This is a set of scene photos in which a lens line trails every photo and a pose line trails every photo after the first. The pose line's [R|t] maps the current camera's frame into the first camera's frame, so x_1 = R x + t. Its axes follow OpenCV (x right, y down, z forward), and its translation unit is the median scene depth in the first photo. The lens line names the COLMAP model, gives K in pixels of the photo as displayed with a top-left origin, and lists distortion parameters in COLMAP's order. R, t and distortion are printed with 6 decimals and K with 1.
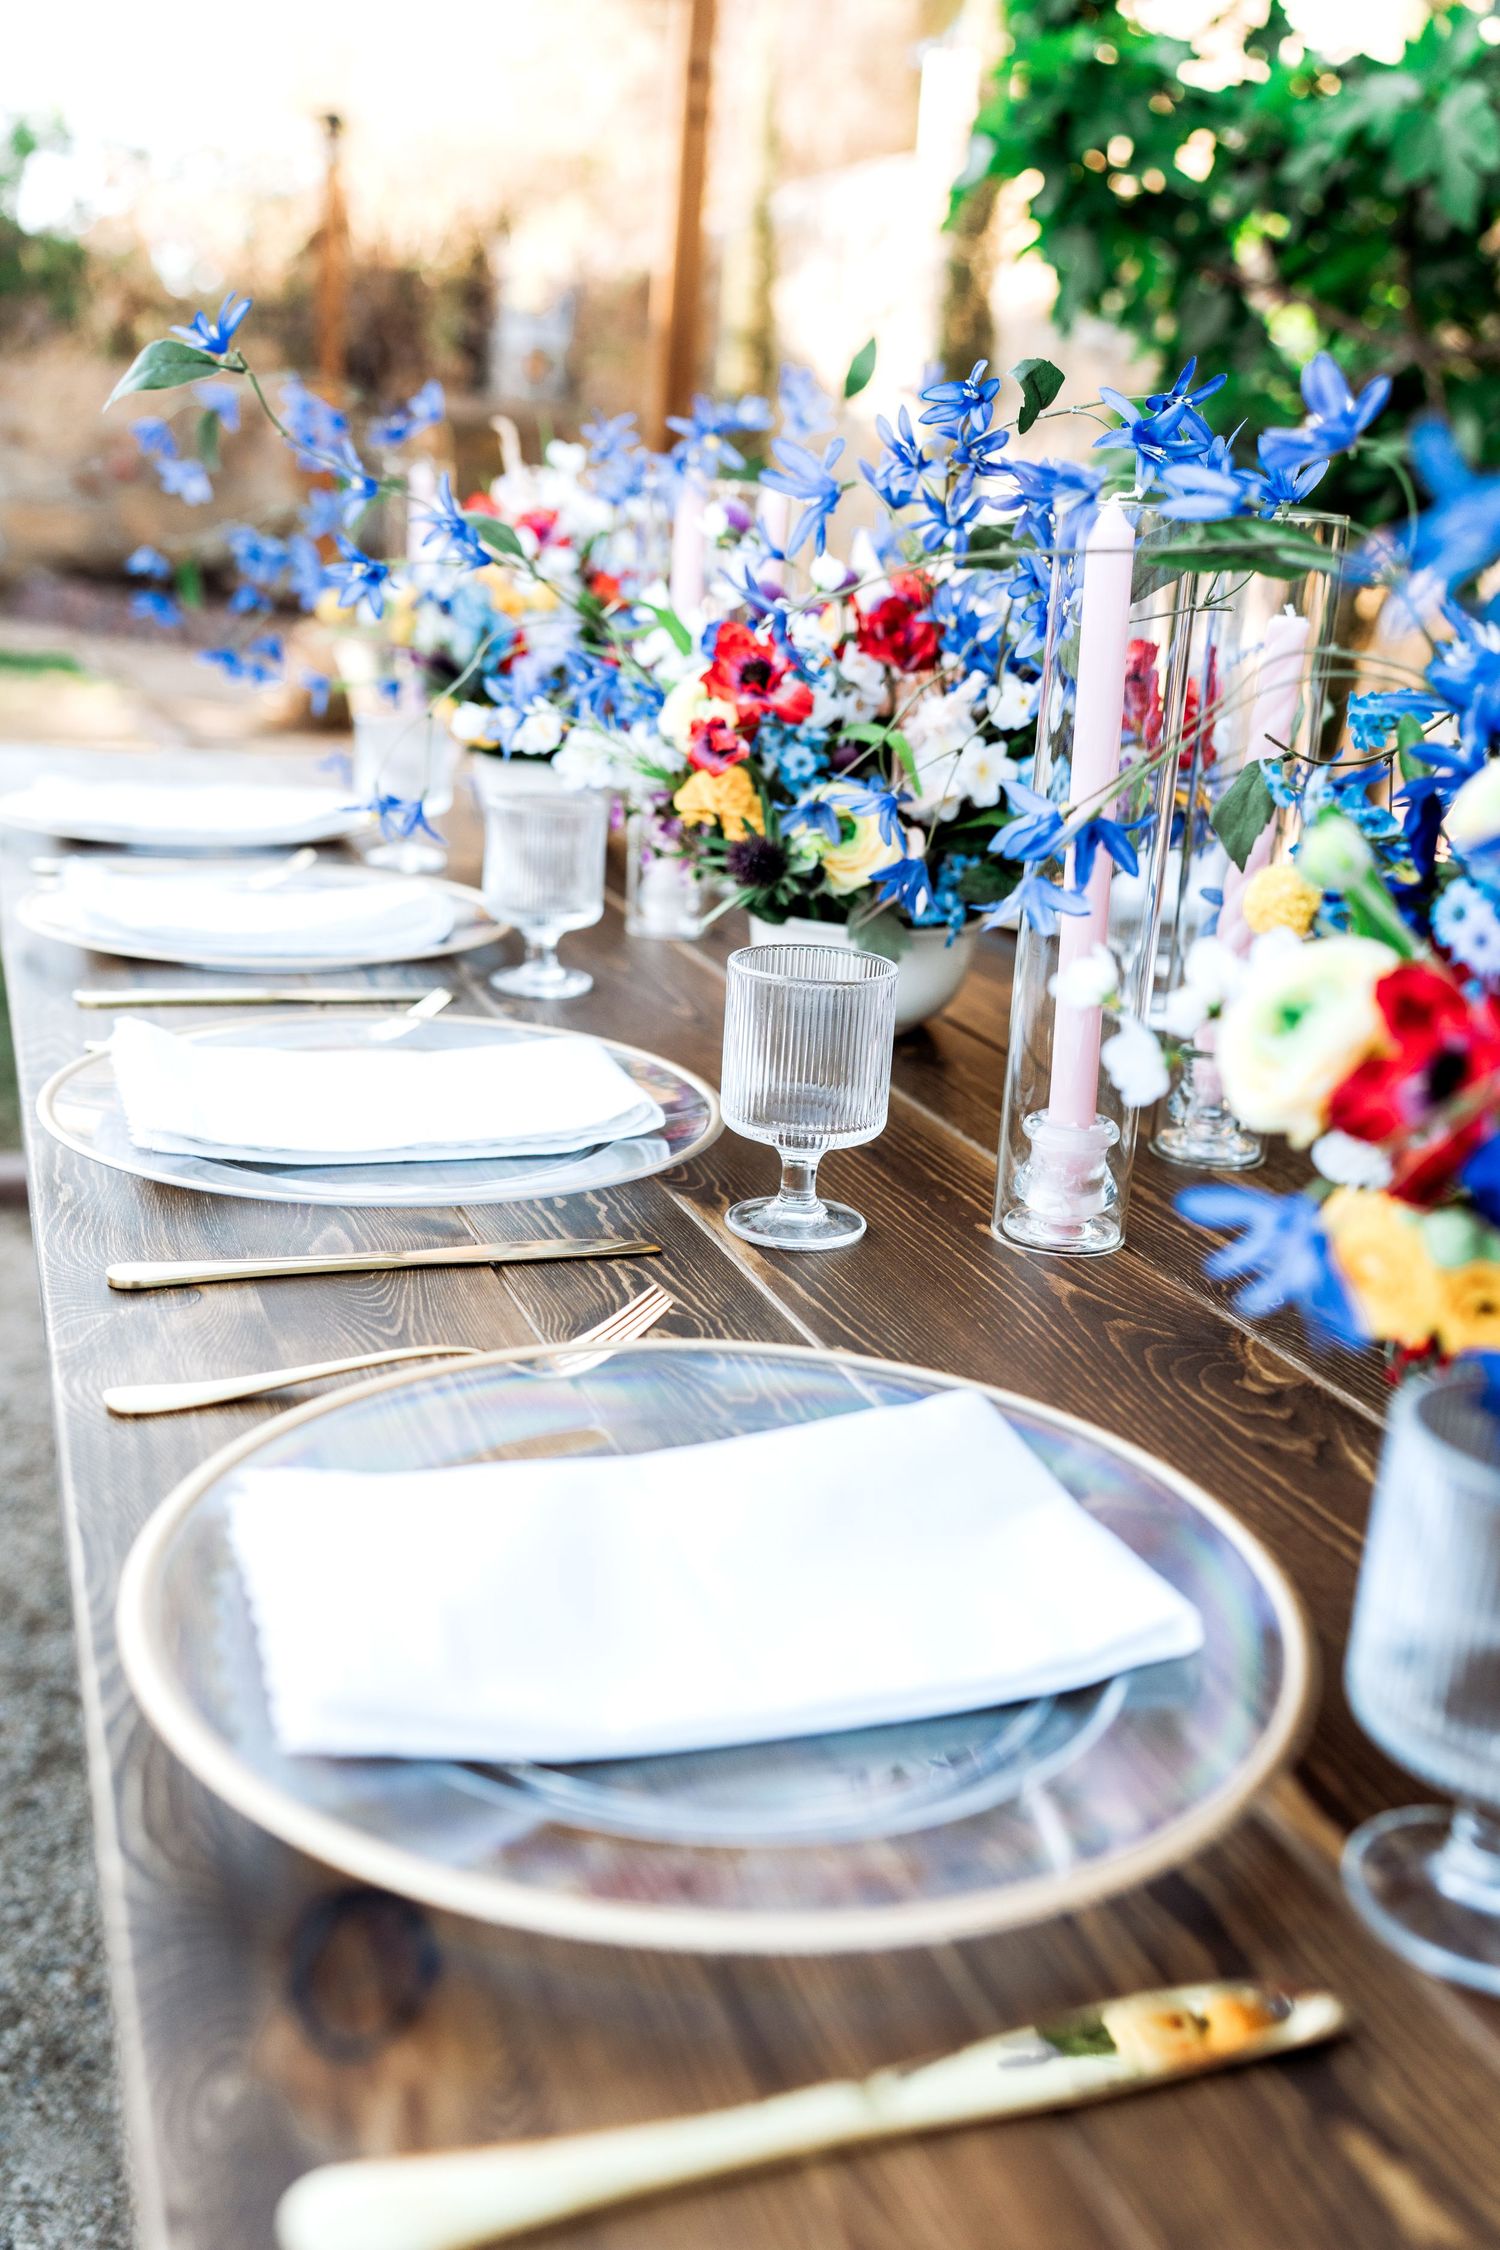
lens RADIAL K [[2164.3, 0, 744.2], [0, 2164.3, 1100.7], [0, 0, 1]] dist [0.045990, -0.023641]
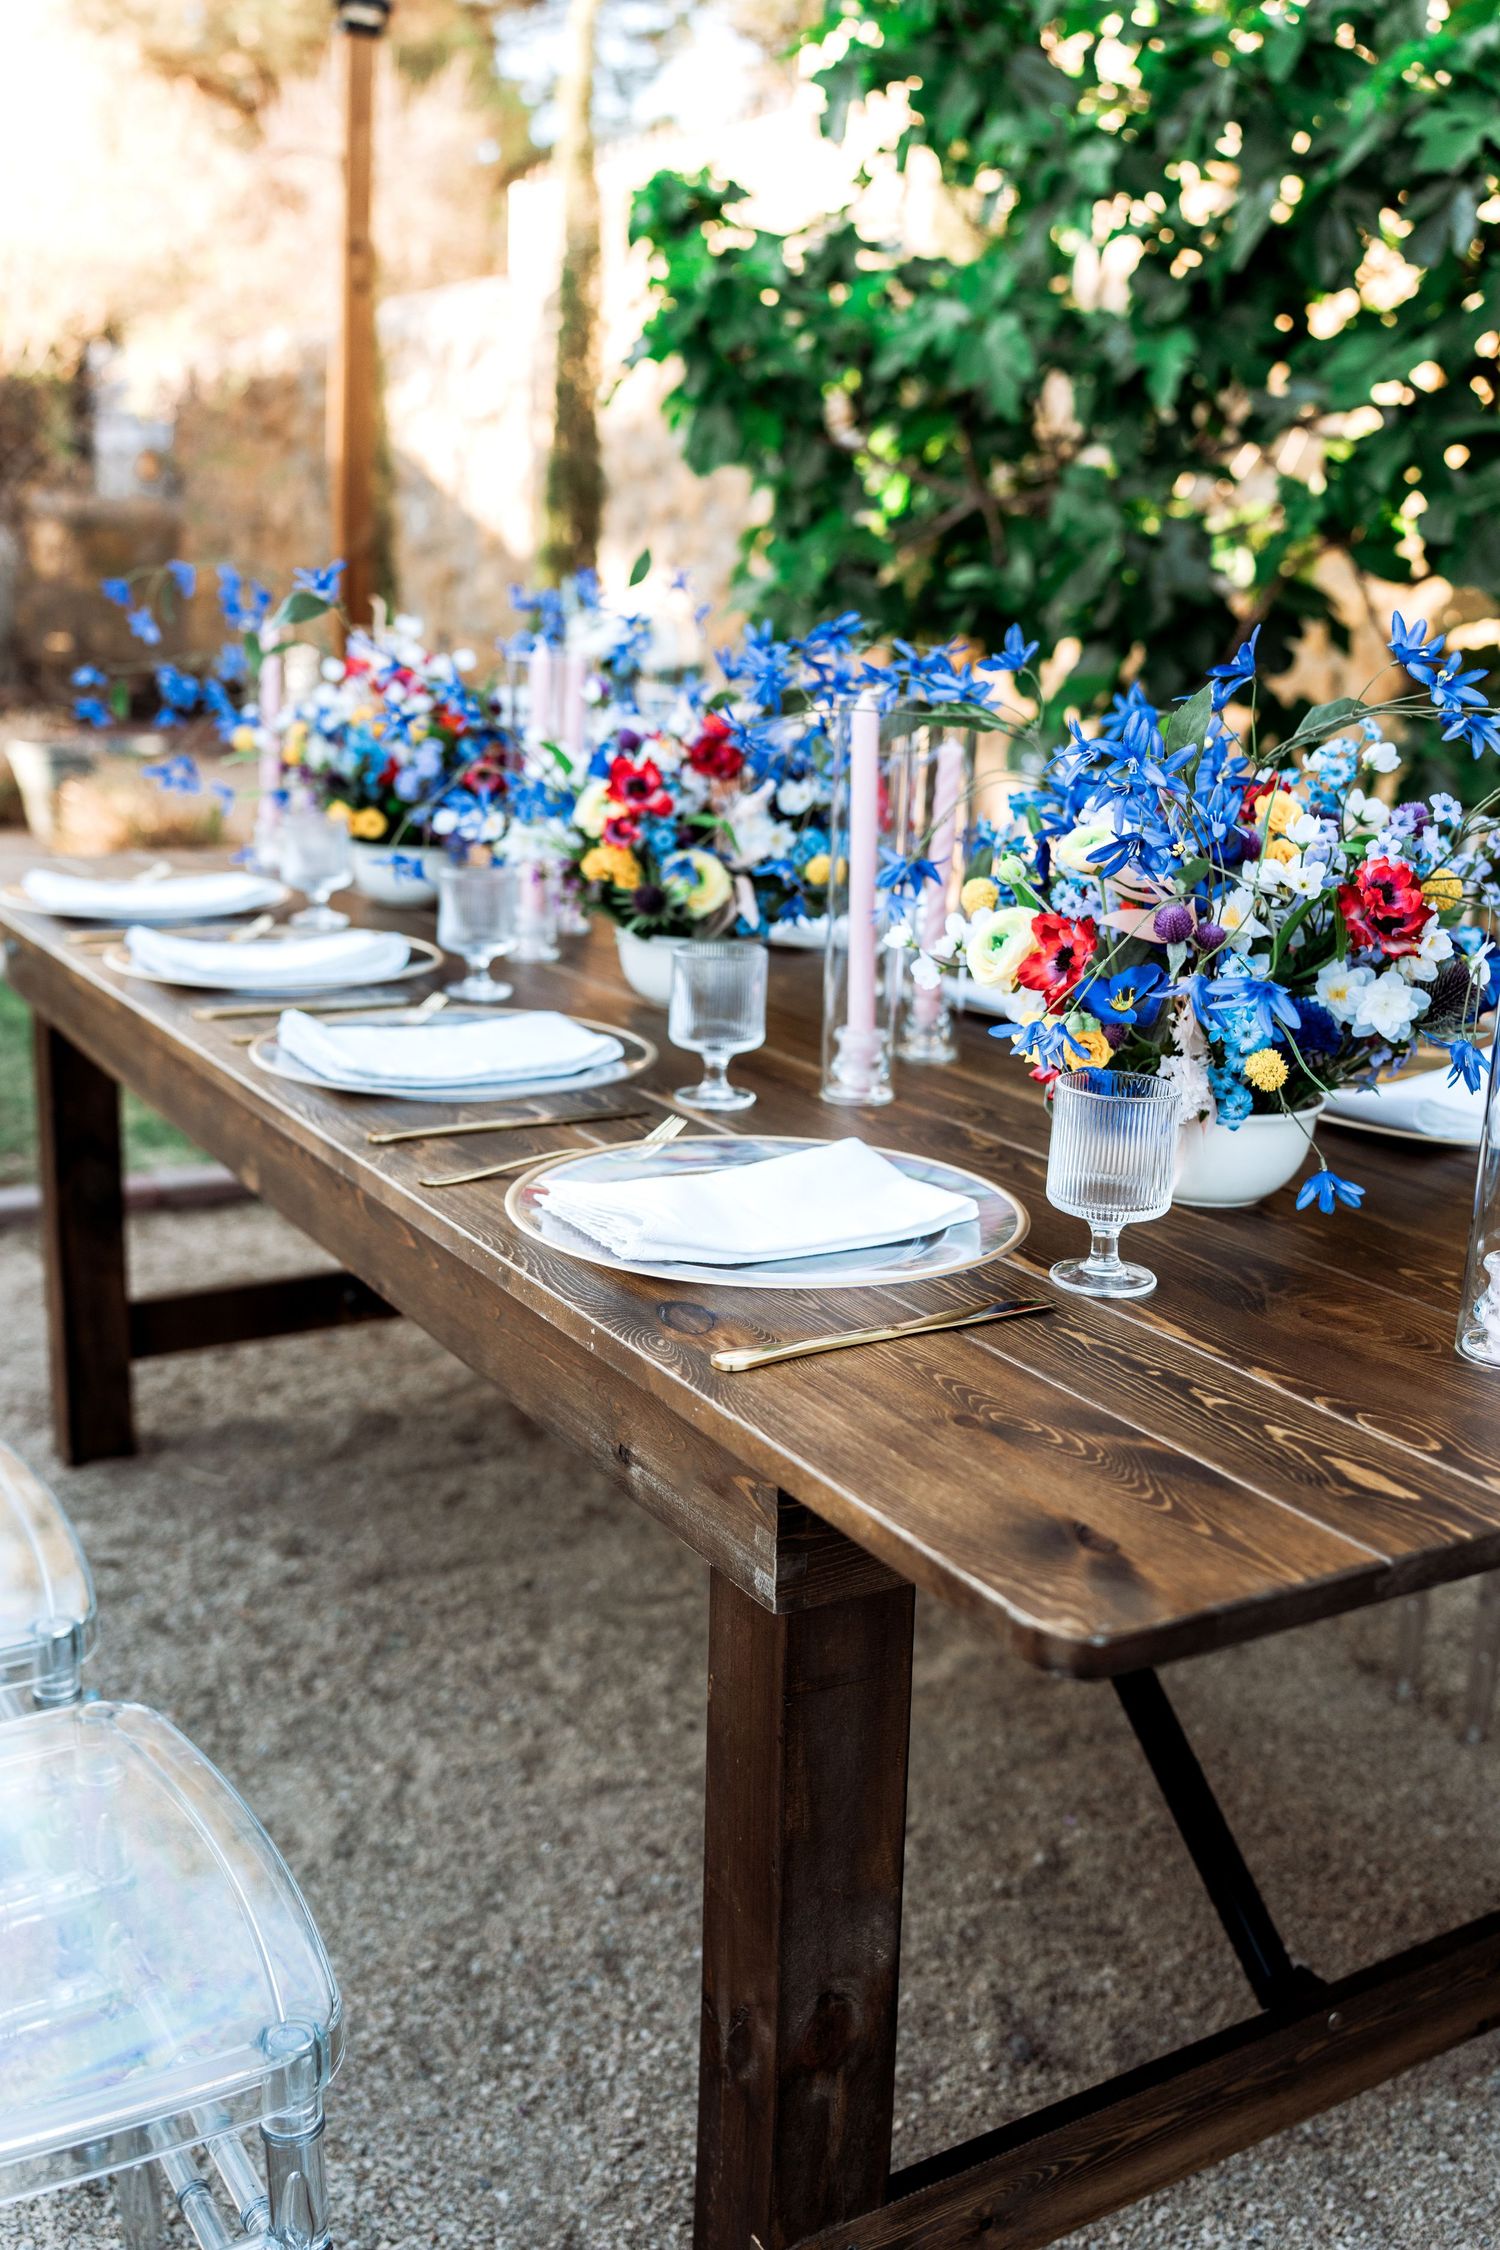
lens RADIAL K [[2169.1, 0, 736.3], [0, 2169.1, 1128.2], [0, 0, 1]] dist [0.066382, -0.030465]
pose [[0.982142, -0.069398, 0.174876, -0.227677], [0.072428, 0.997313, -0.011000, 0.085646], [-0.173643, 0.023470, 0.984529, -0.633754]]
